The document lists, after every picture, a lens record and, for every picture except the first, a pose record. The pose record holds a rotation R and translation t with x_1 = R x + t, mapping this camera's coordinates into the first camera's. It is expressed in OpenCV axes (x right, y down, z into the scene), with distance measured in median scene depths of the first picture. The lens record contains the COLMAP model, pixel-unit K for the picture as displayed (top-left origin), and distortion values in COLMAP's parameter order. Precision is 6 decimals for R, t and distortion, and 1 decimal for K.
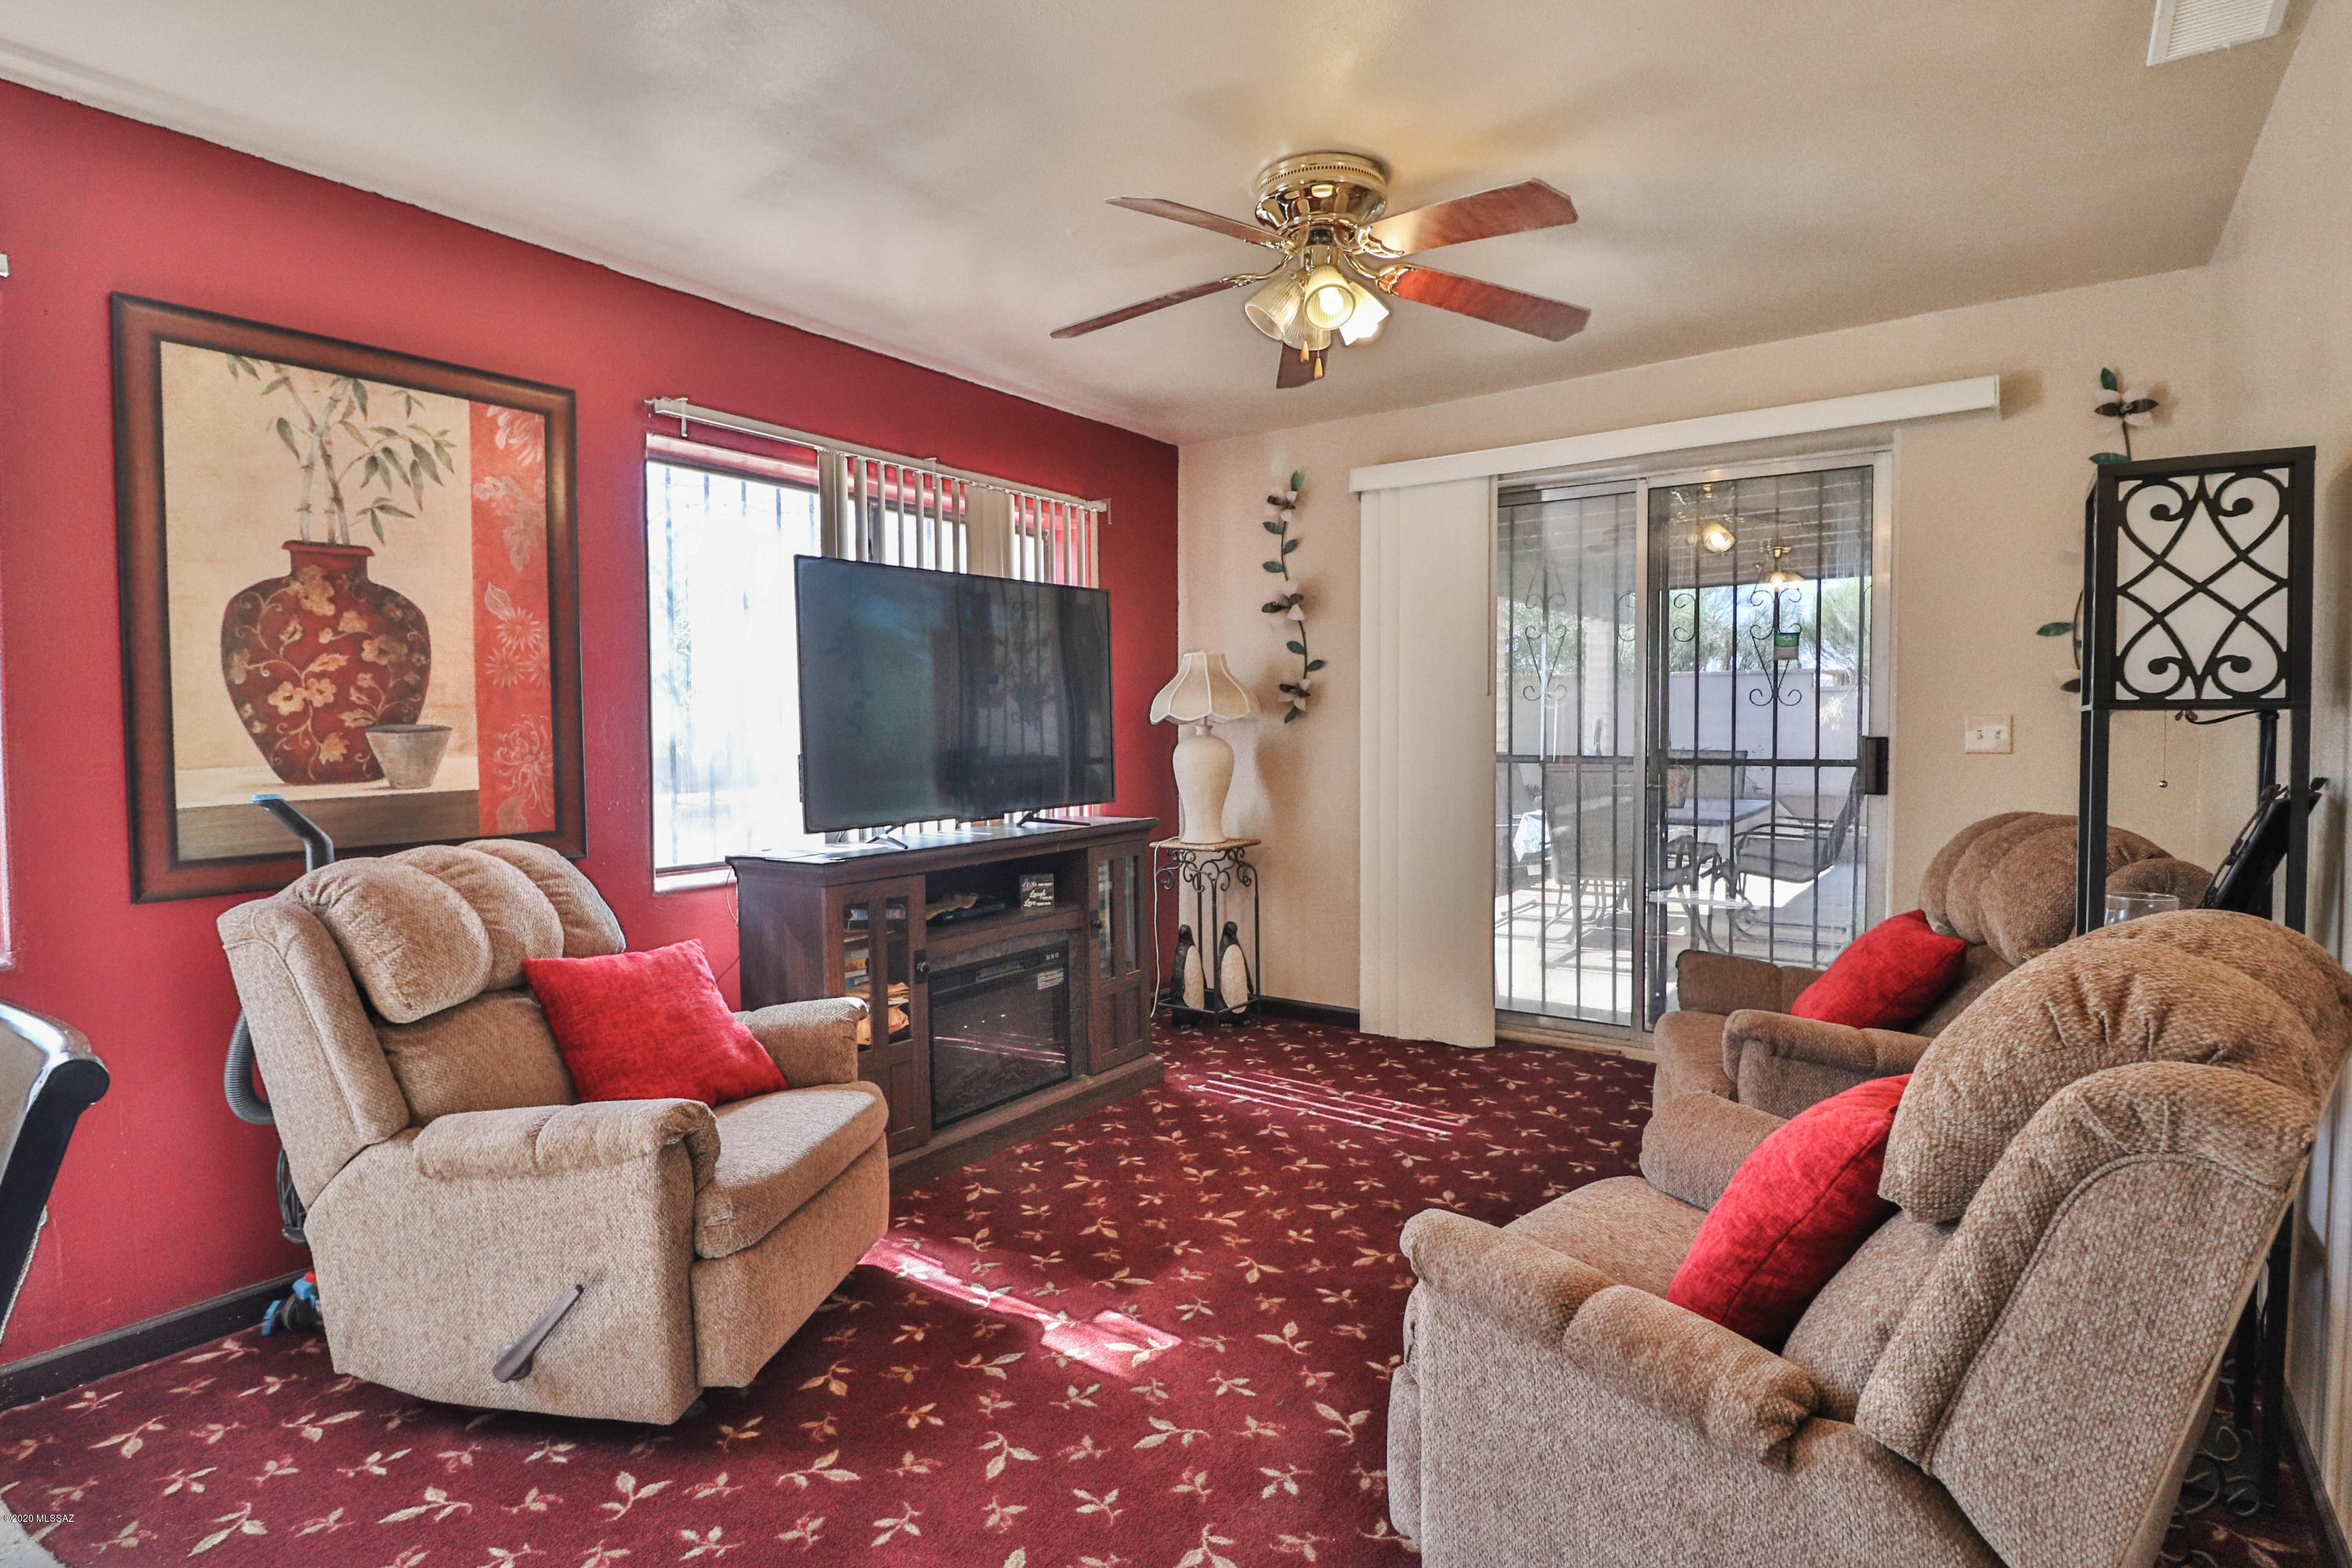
lens RADIAL K [[1196.8, 0, 1177.2], [0, 1196.8, 774.0], [0, 0, 1]] dist [-0.018317, -0.002697]
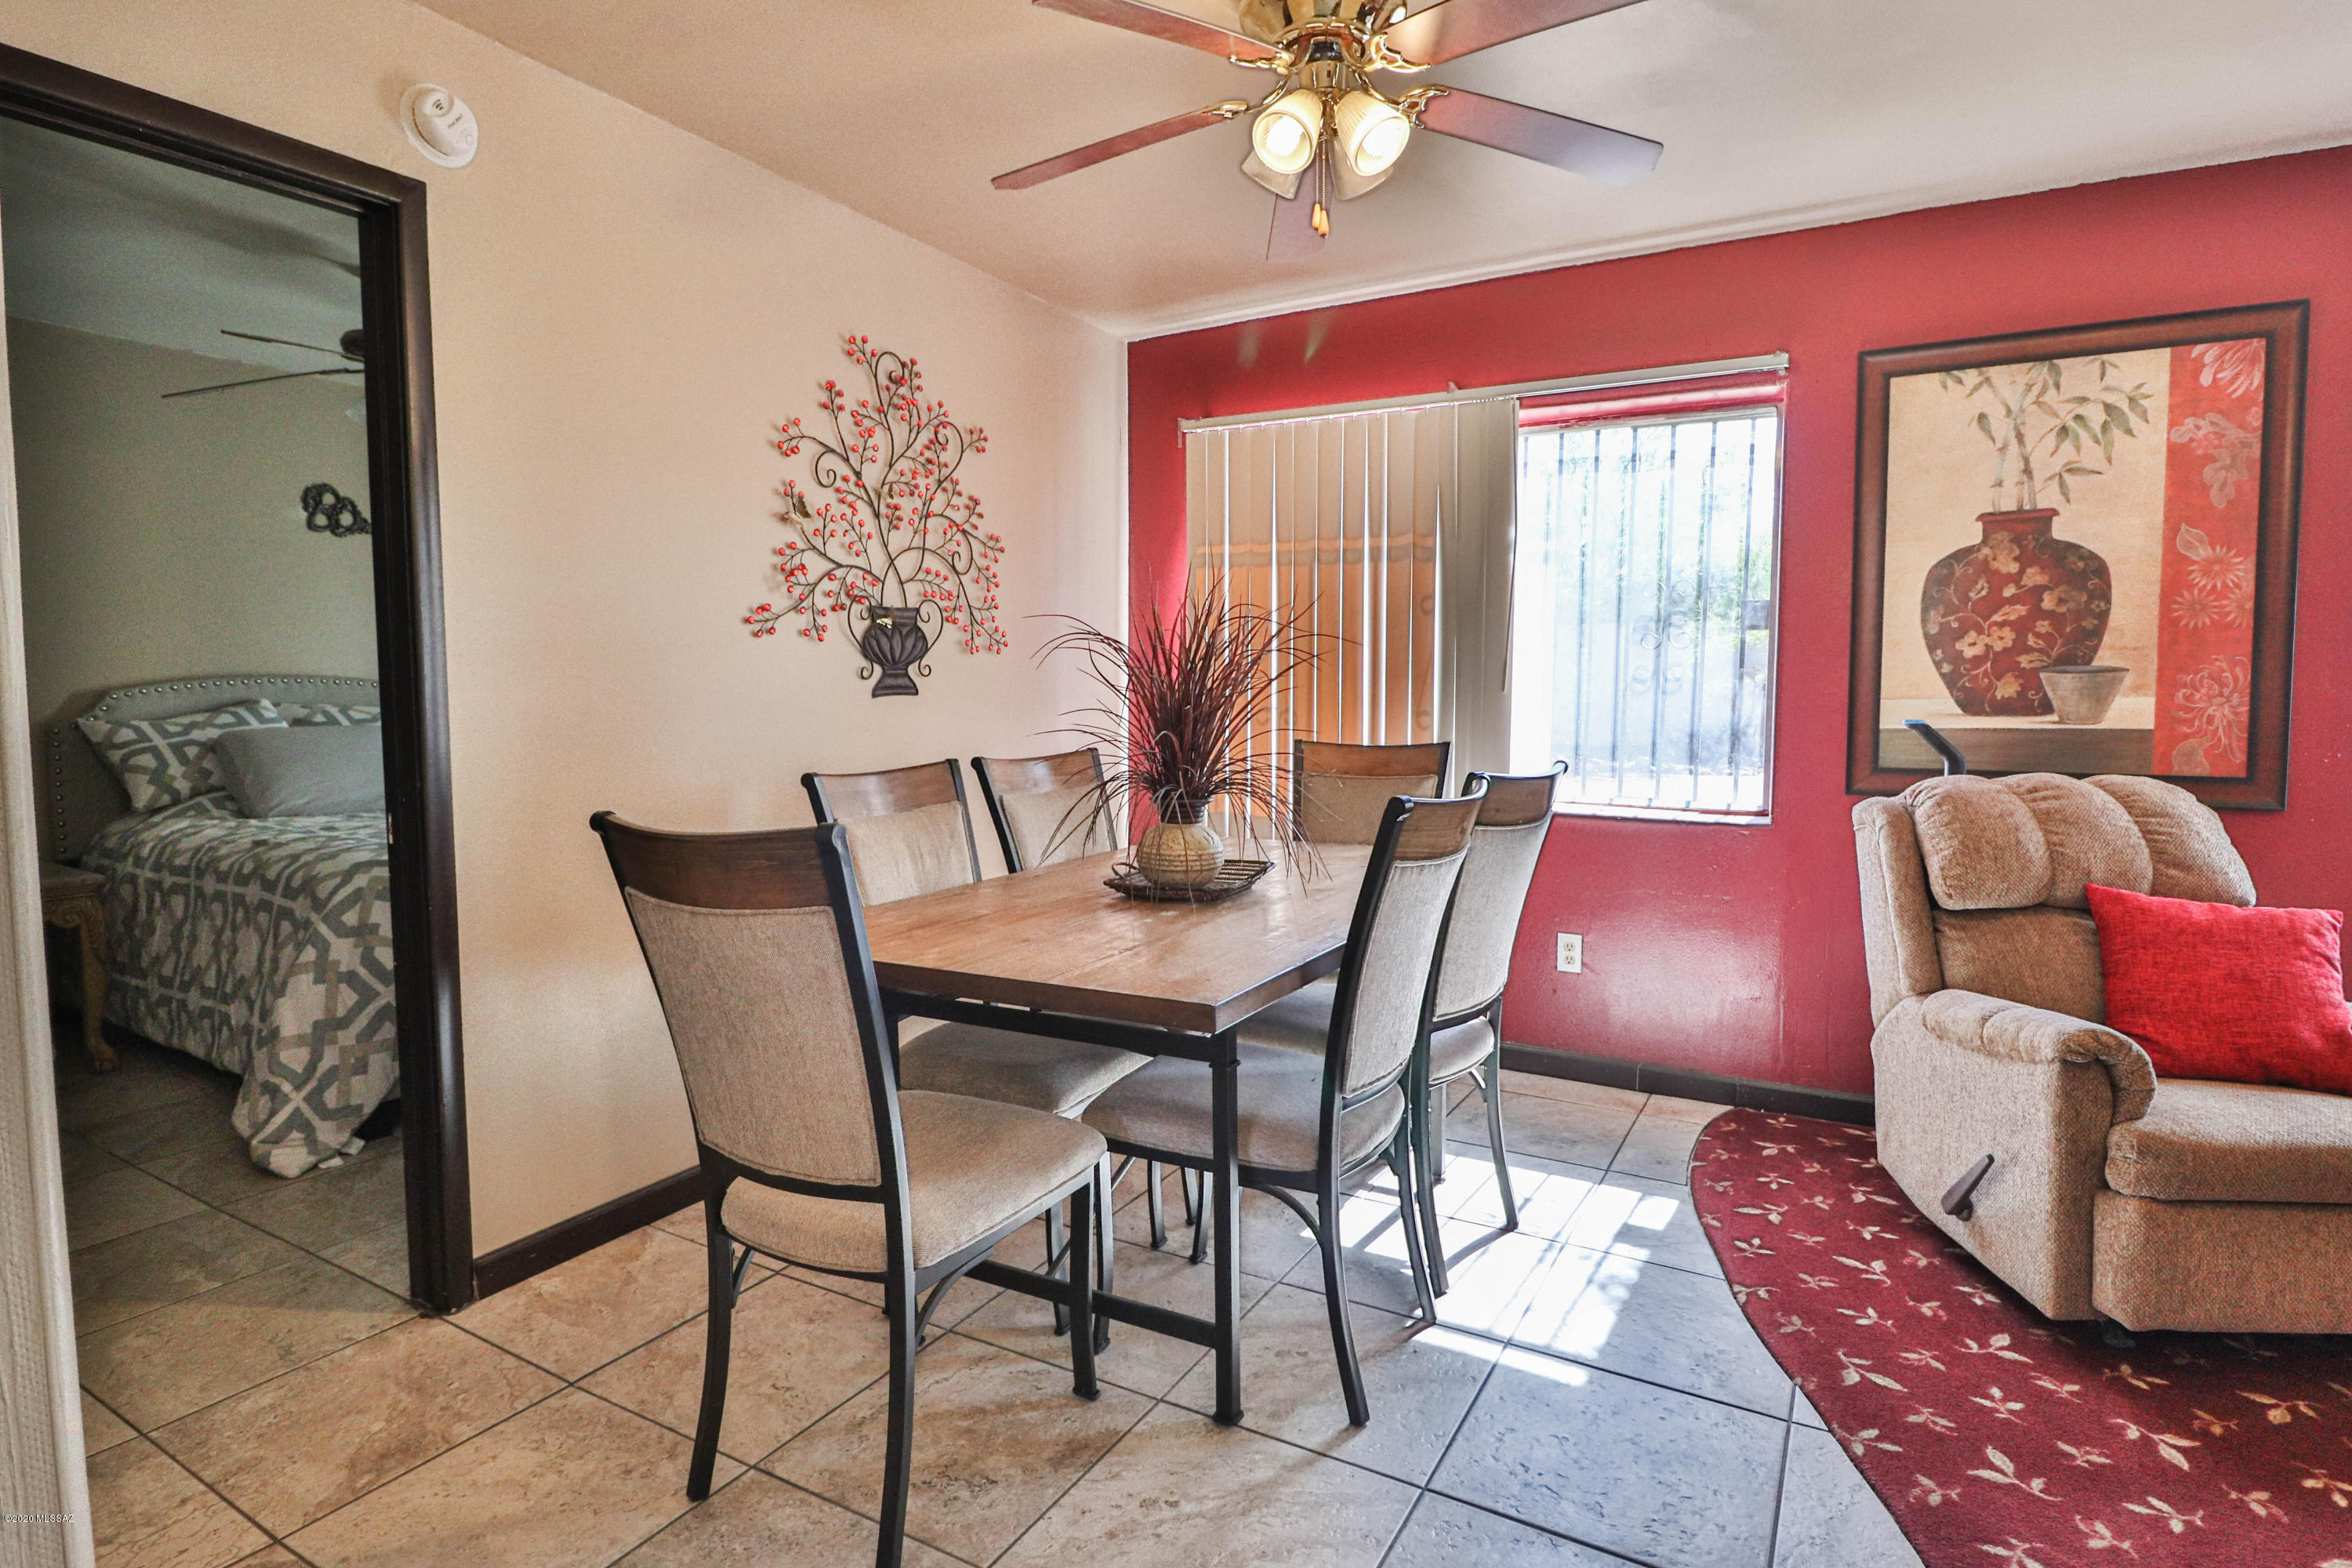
lens RADIAL K [[1196.8, 0, 1178.2], [0, 1196.8, 779.1], [0, 0, 1]] dist [-0.018317, -0.002697]
pose [[0.080437, 0.088406, -0.992831, 0.401167], [-0.040174, 0.995537, 0.085392, 0.003125], [0.995950, 0.033018, 0.083630, 0.083645]]
